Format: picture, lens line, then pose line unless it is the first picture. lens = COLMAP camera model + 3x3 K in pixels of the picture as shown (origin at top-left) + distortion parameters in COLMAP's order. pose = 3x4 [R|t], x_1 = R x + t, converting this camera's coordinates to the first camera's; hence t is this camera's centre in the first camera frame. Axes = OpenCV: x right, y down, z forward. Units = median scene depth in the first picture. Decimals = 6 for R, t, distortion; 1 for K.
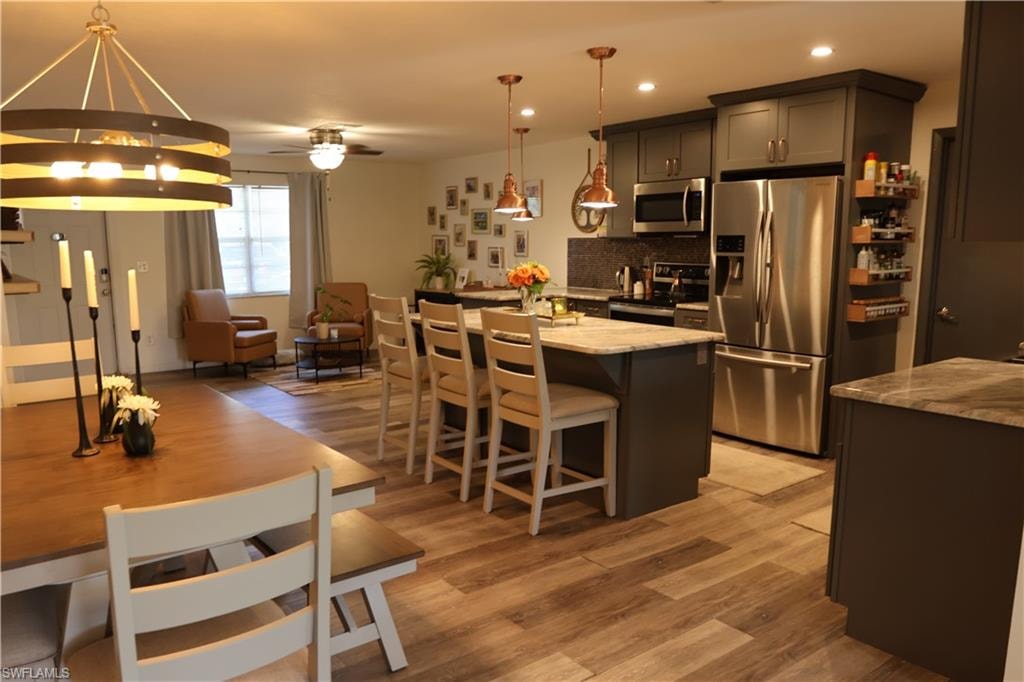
lens RADIAL K [[756.6, 0, 491.3], [0, 756.6, 356.7], [0, 0, 1]] dist [-0.060301, 0.028798]
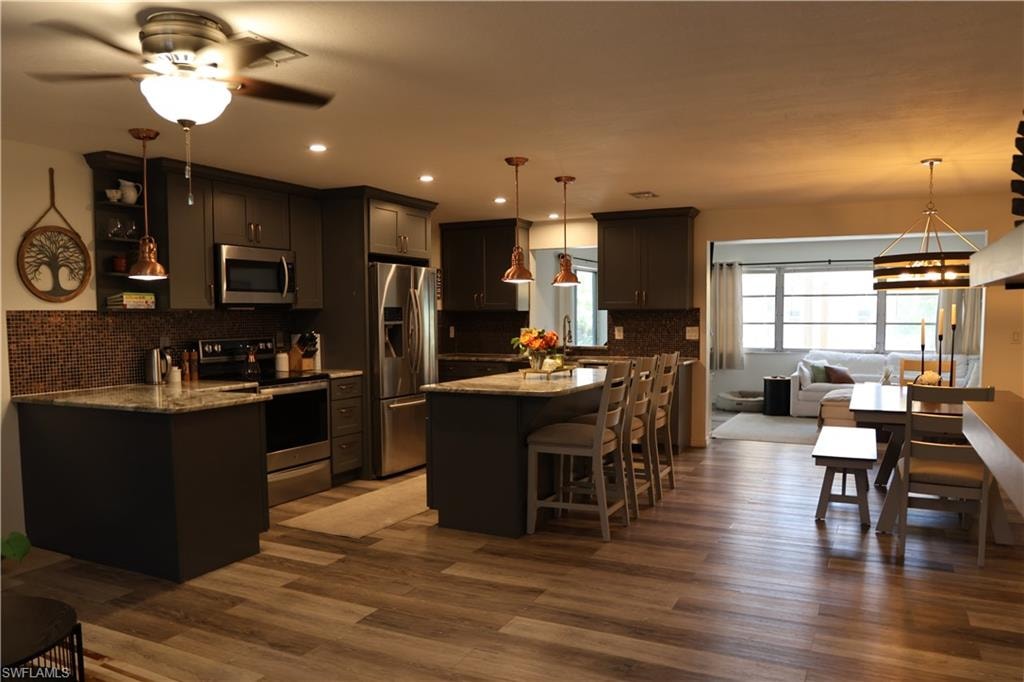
lens RADIAL K [[756.6, 0, 500.4], [0, 756.6, 356.7], [0, 0, 1]] dist [-0.060301, 0.028798]
pose [[-0.445017, -0.041577, 0.894557, -0.505985], [0.148385, 0.981690, 0.119444, -0.120943], [-0.883143, 0.185893, -0.430699, 0.825047]]
